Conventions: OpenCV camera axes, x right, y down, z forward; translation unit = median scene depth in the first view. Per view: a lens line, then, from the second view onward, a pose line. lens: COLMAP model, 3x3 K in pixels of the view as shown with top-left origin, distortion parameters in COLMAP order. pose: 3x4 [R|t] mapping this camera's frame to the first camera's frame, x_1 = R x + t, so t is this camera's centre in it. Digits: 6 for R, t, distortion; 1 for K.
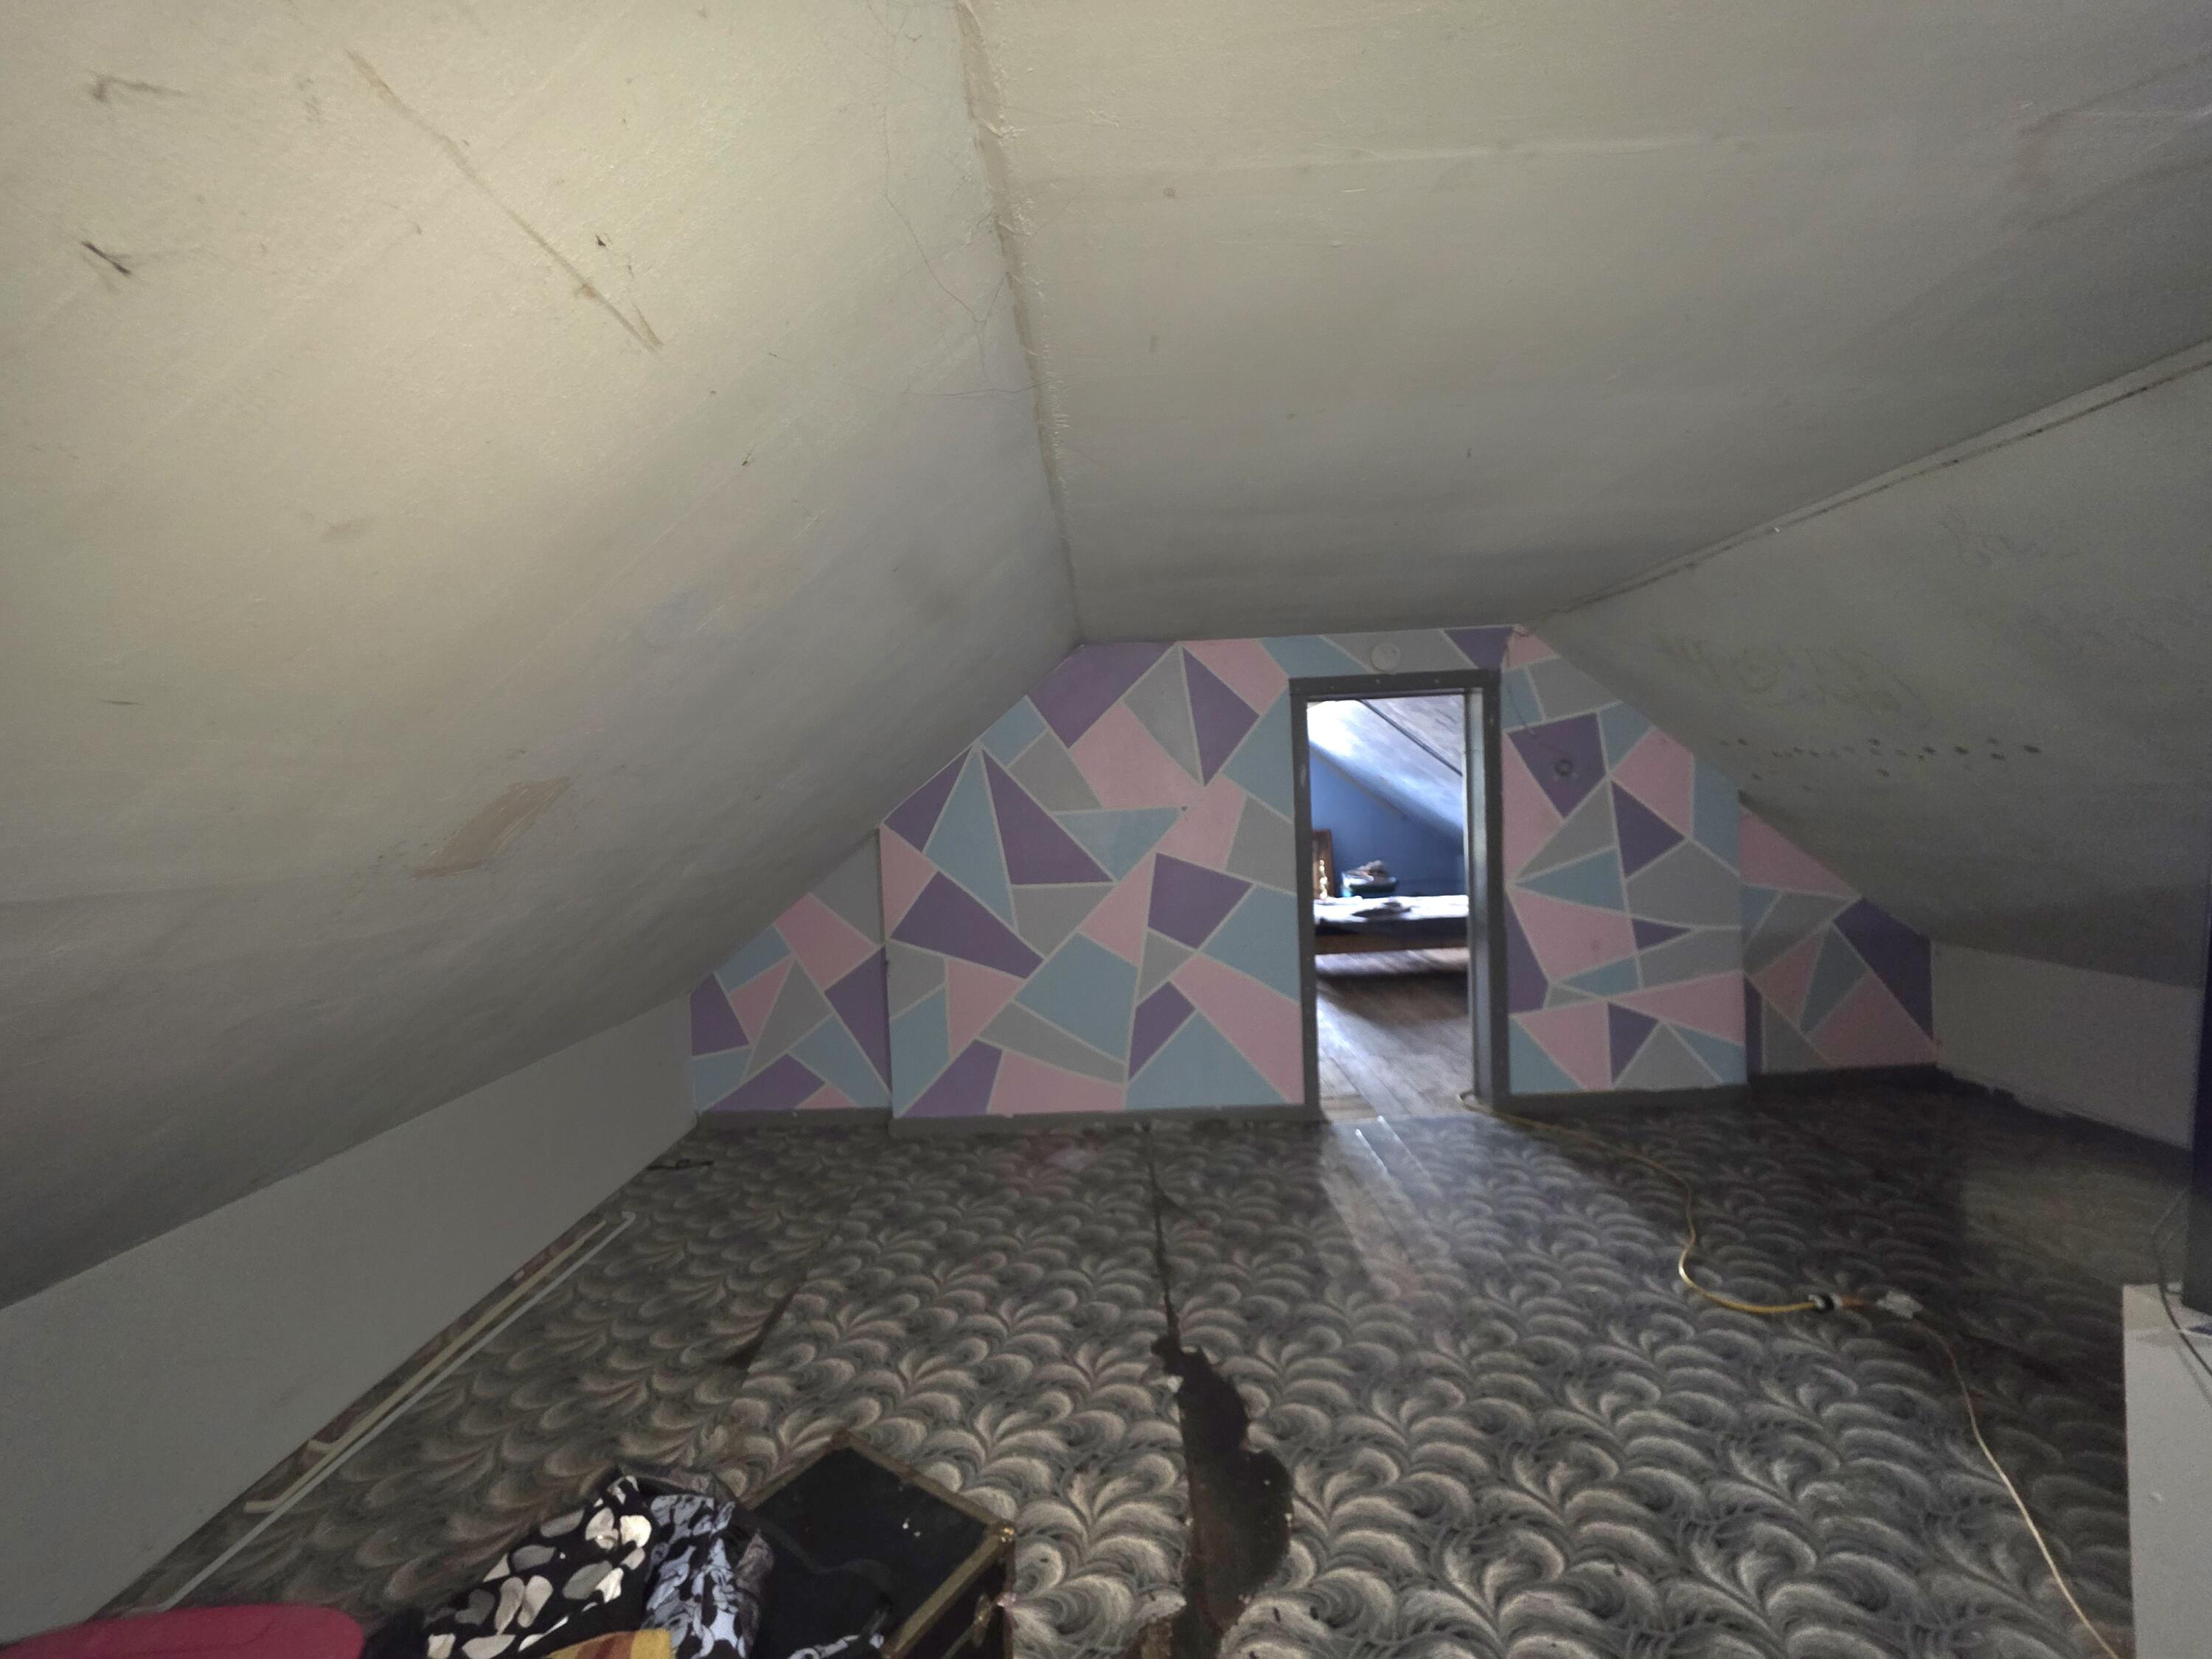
lens RADIAL K [[883.4, 0, 1102.4], [0, 883.4, 832.7], [0, 0, 1]] dist [-0.001347, -0.000321]
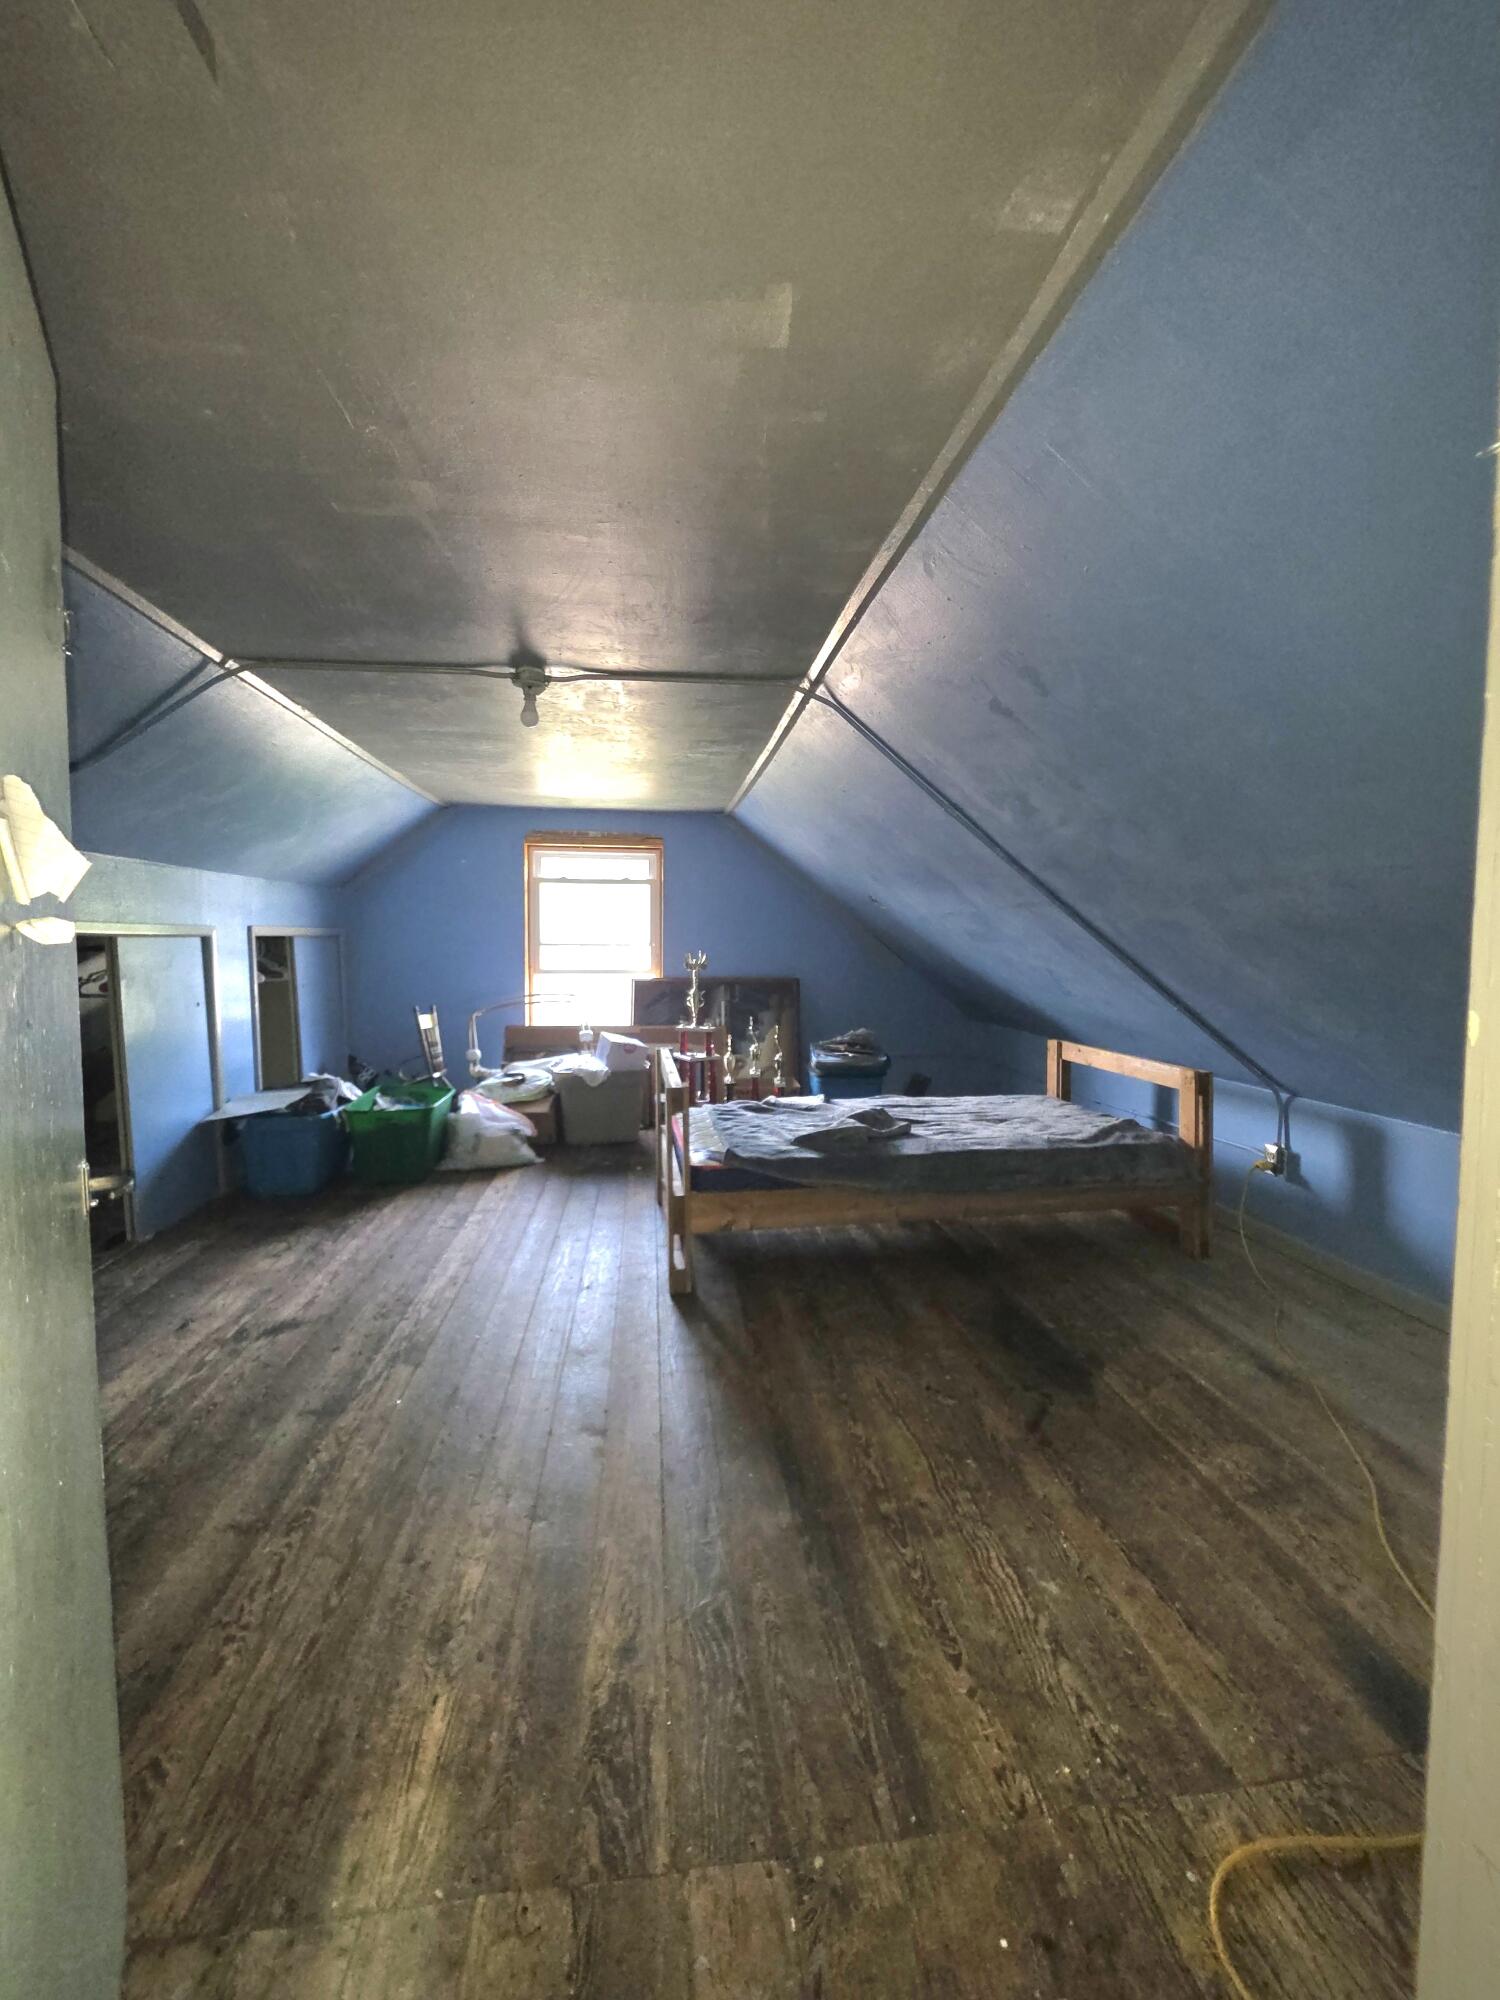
lens RADIAL K [[798.7, 0, 750.0], [0, 798.7, 1000.0], [0, 0, 1]] dist [-0.001347, -0.000321]
pose [[0.989304, 0.031462, 0.142433, 0.336904], [-0.033894, 0.999318, 0.014681, 0.013891], [-0.141874, -0.019352, 0.989696, 0.995687]]
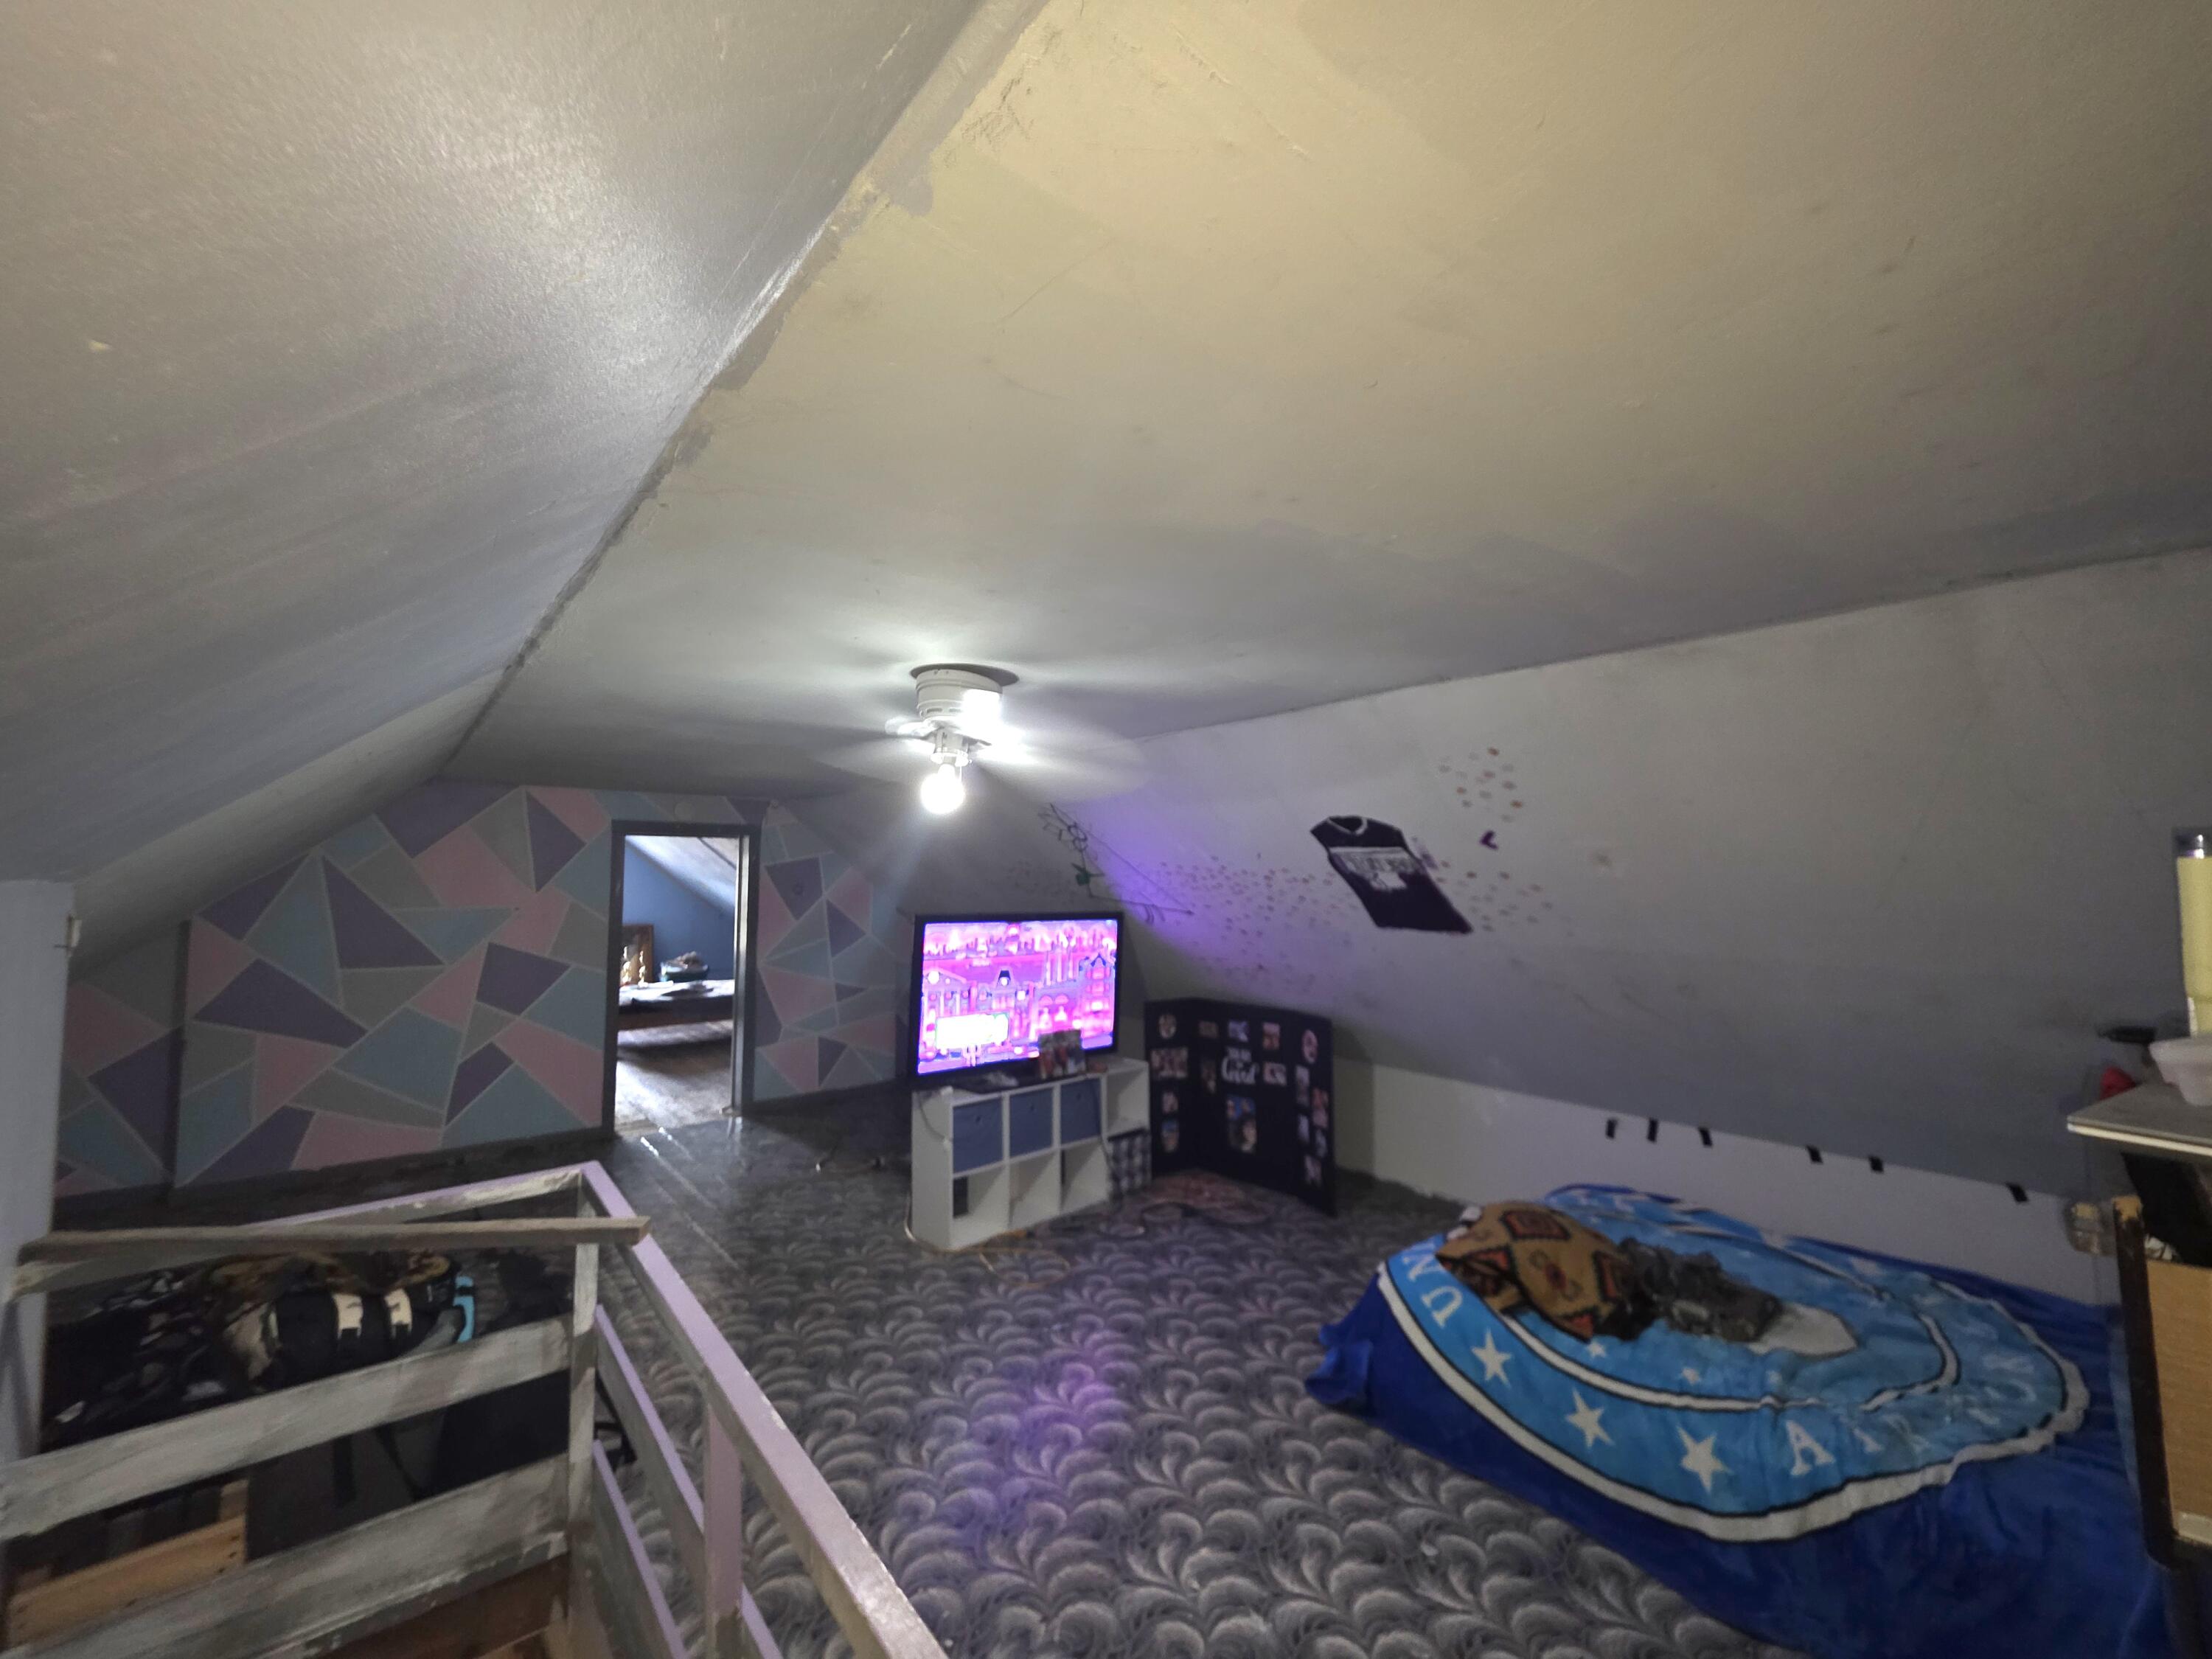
lens RADIAL K [[883.4, 0, 1102.4], [0, 883.4, 832.7], [0, 0, 1]] dist [-0.001347, -0.000321]
pose [[0.760562, 0.080821, 0.644215, -0.101843], [-0.011337, 0.993724, -0.111285, -0.002874], [-0.649166, 0.077336, 0.756705, -0.585617]]
